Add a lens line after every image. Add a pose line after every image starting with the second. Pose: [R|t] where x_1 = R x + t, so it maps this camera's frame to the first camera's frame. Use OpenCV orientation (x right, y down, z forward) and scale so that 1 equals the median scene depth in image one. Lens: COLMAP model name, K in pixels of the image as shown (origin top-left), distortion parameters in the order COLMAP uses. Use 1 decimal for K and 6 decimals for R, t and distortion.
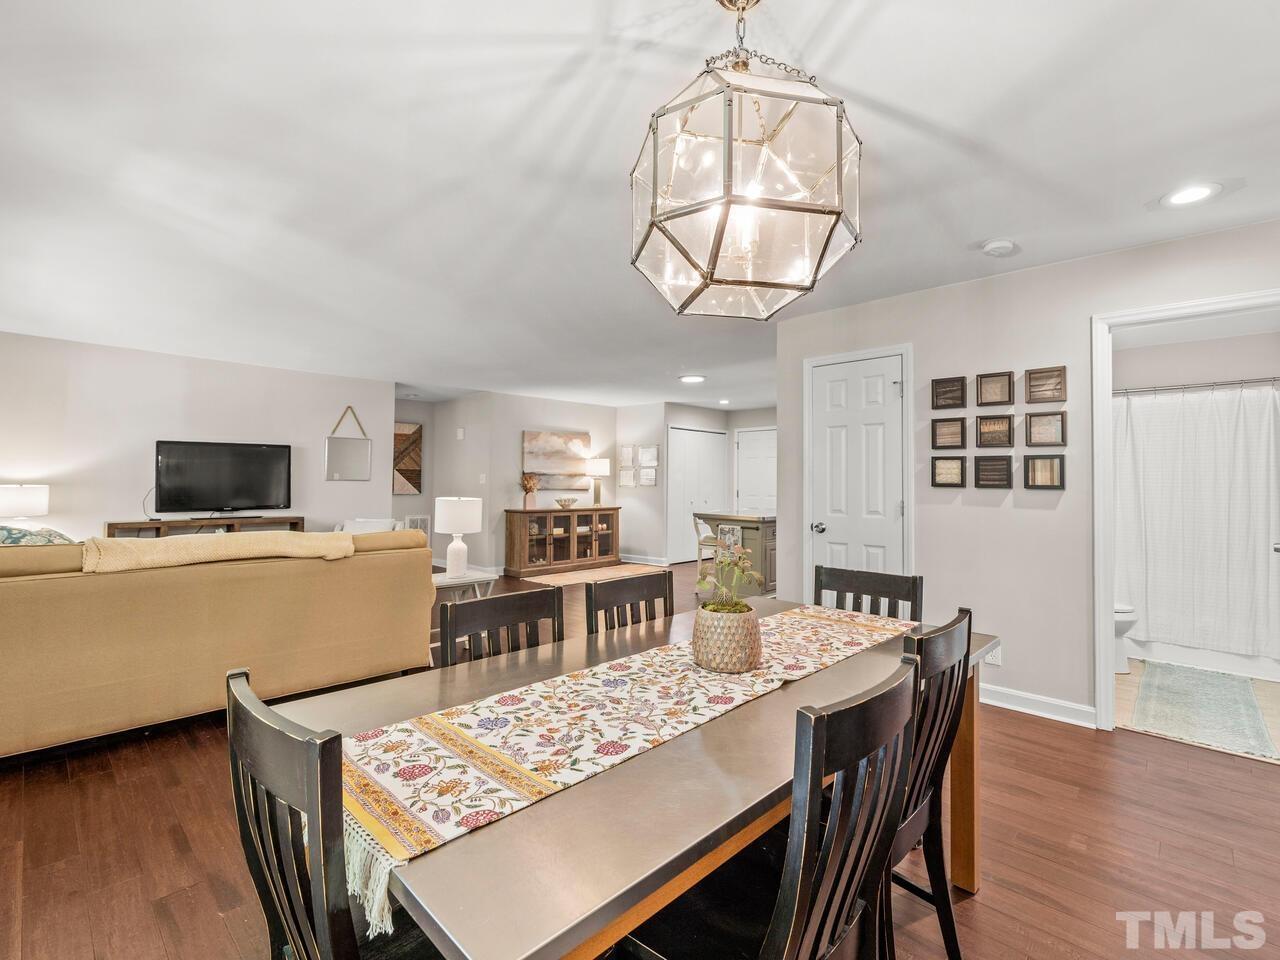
lens RADIAL K [[596.0, 0, 671.4], [0, 596.0, 469.8], [0, 0, 1]] dist [0.000176, 0.000248]
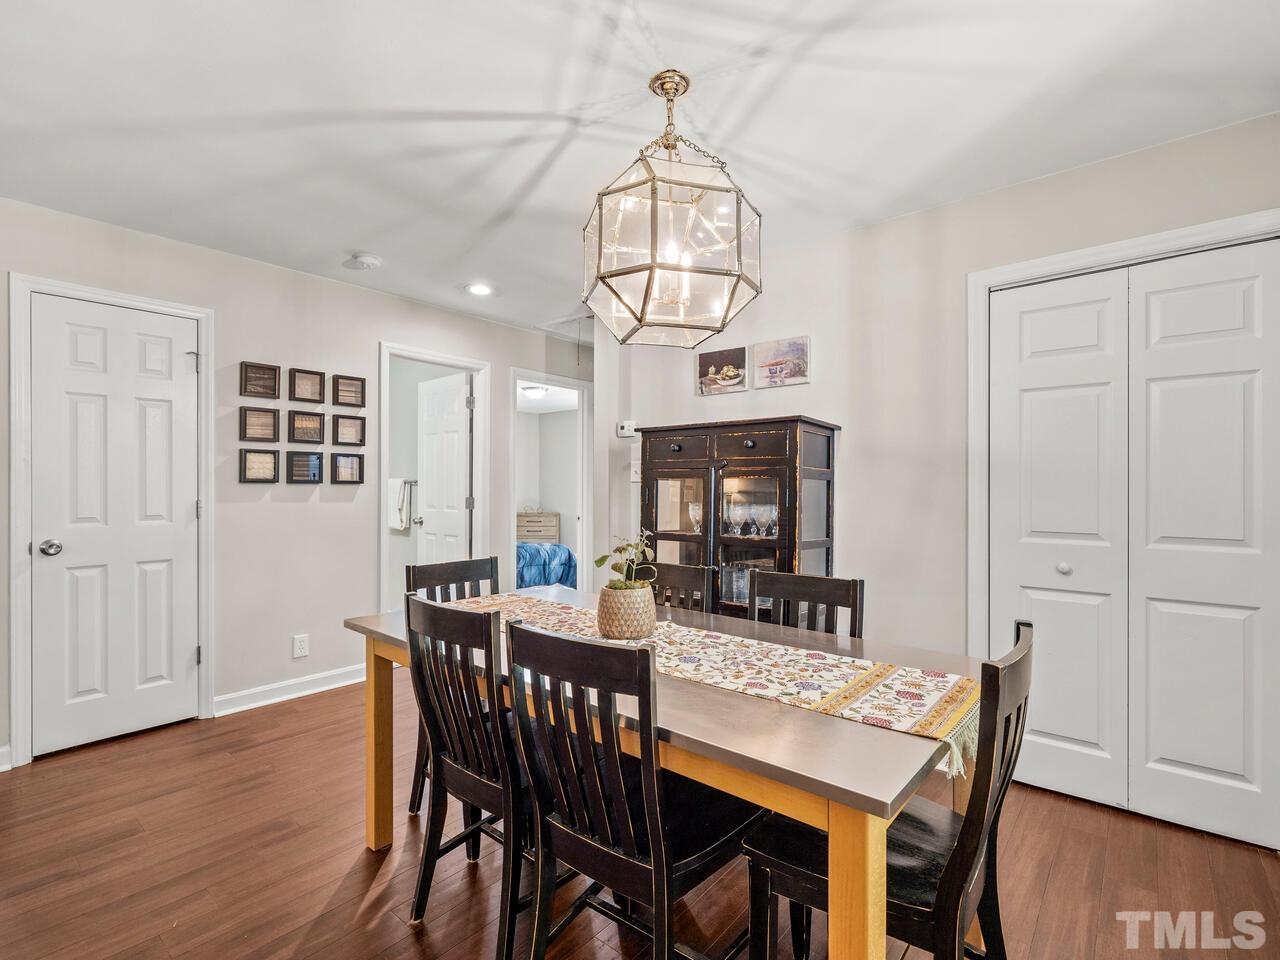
lens RADIAL K [[585.8, 0, 642.6], [0, 585.8, 486.0], [0, 0, 1]] dist [0.000767, 0.000344]
pose [[-0.028324, -0.012695, 0.999518, -0.483090], [-0.022586, 0.999672, 0.012057, 0.010098], [-0.999344, -0.022234, -0.028601, 0.462919]]
